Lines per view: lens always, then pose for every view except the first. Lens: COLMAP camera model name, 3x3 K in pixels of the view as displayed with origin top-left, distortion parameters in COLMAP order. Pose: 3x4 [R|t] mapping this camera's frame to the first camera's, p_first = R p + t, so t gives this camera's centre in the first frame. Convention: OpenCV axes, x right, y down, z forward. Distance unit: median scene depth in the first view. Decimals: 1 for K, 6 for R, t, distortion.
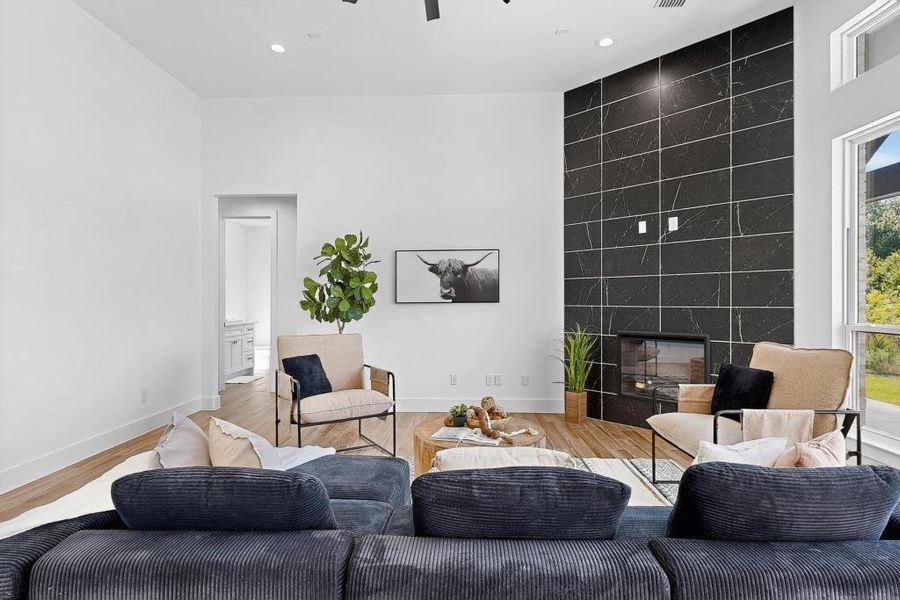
lens RADIAL K [[443.7, 0, 450.0], [0, 443.7, 299.3], [0, 0, 1]] dist [0.004211, -0.000145]
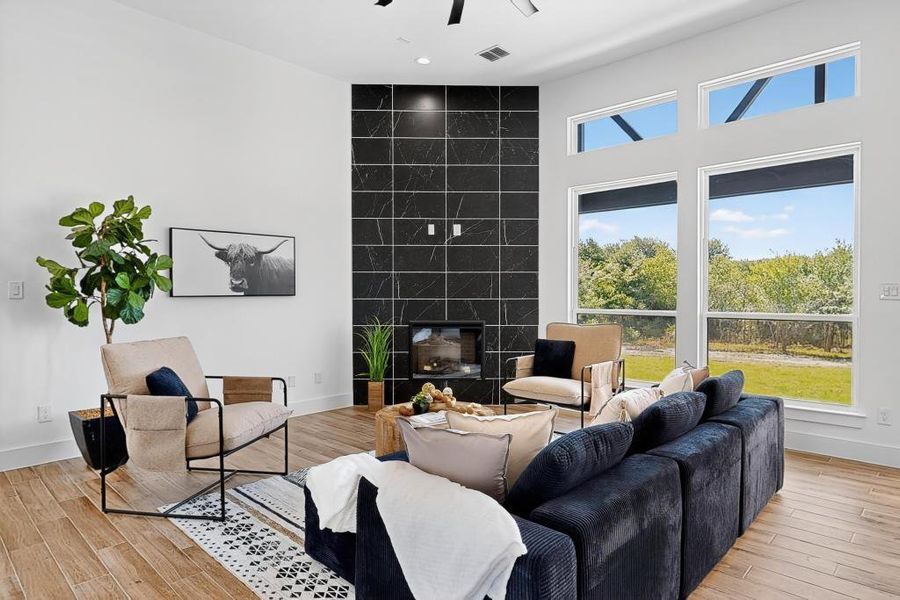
lens RADIAL K [[492.4, 0, 446.4], [0, 492.4, 297.9], [0, 0, 1]] dist [-0.002120, 0.001361]
pose [[0.701777, -0.003833, 0.712387, -0.411102], [-0.003052, 0.999960, 0.008386, 0.002048], [-0.712391, -0.008059, 0.701737, 0.076790]]
